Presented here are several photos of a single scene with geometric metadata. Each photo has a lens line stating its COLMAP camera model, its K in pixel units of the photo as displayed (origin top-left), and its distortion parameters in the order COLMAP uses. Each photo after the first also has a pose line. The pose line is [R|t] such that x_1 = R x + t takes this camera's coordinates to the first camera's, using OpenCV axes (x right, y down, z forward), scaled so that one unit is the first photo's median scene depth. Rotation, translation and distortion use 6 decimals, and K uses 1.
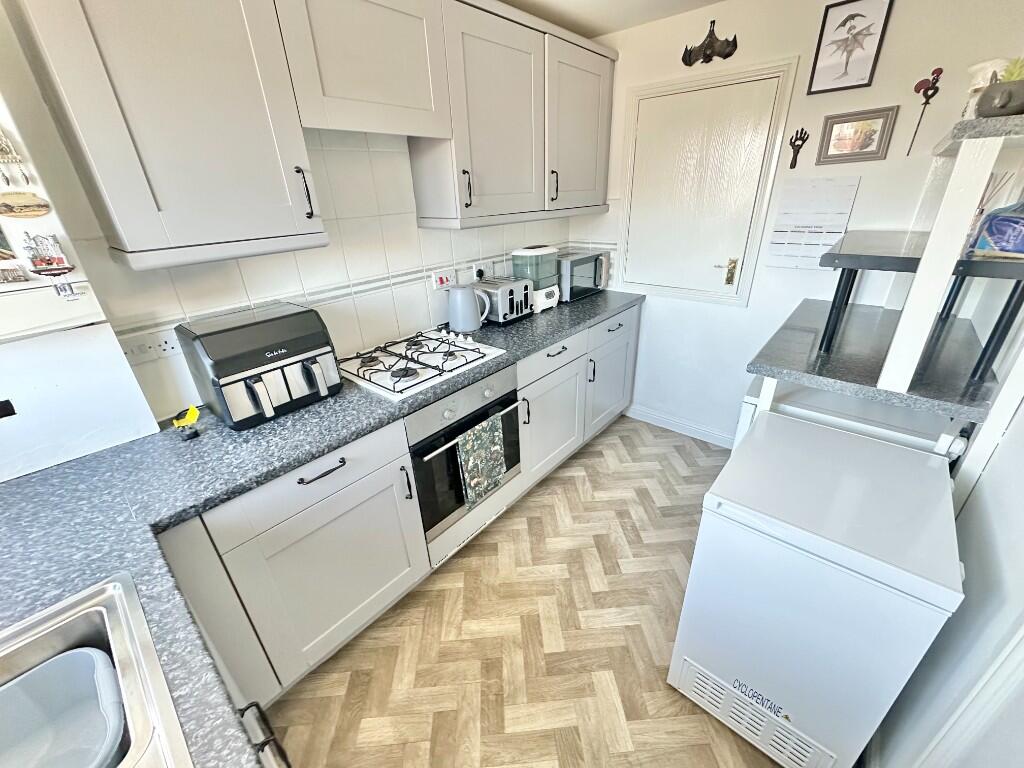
lens RADIAL K [[407.9, 0, 513.5], [0, 407.9, 383.5], [0, 0, 1]] dist [-0.002347, 0.000106]
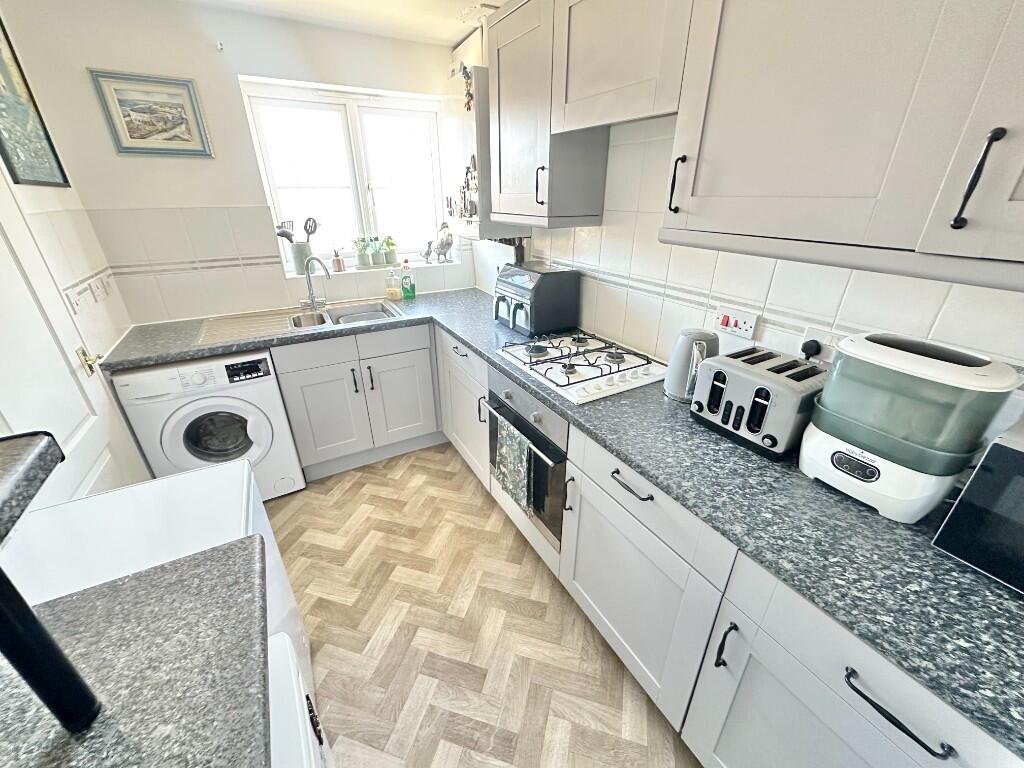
lens RADIAL K [[407.9, 0, 512.8], [0, 407.9, 384.1], [0, 0, 1]] dist [-0.002347, 0.000106]
pose [[-0.337462, 0.433322, -0.835674, 0.584597], [-0.390179, 0.743511, 0.543095, -0.431775], [0.856668, 0.509336, -0.081834, 0.869221]]
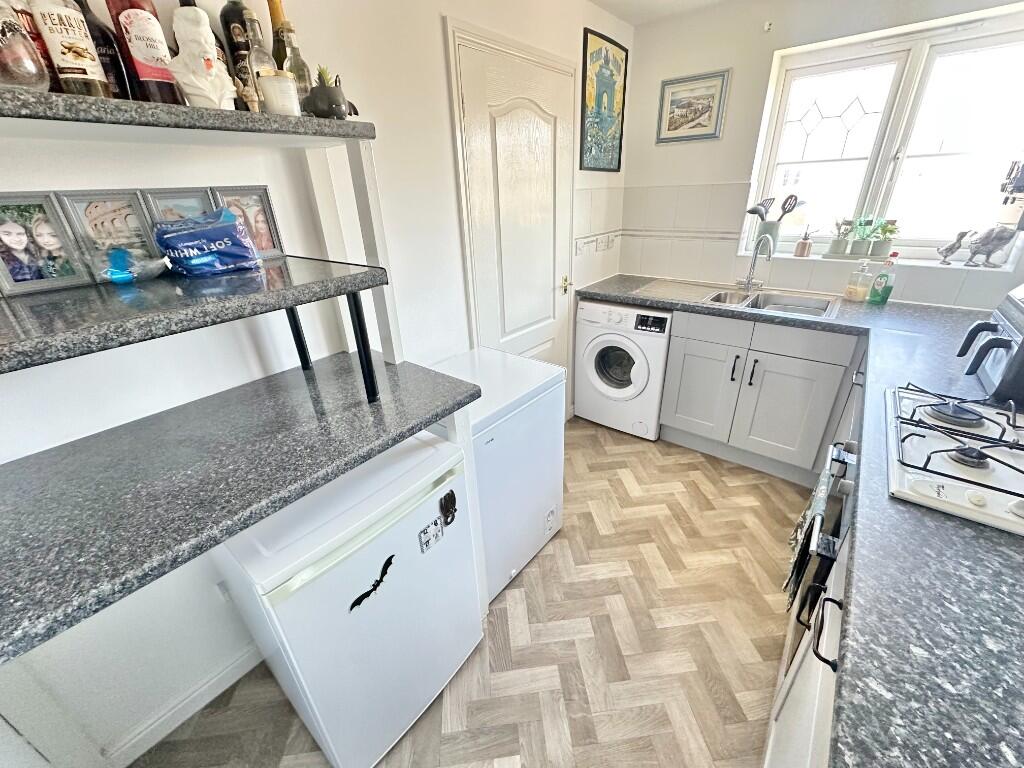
lens RADIAL K [[407.9, 0, 512.0], [0, 407.9, 383.4], [0, 0, 1]] dist [-0.002347, 0.000106]
pose [[-0.997097, 0.076044, 0.003780, 0.363068], [0.051110, 0.631705, 0.773522, -0.487734], [0.056434, 0.771470, -0.633758, 1.076297]]
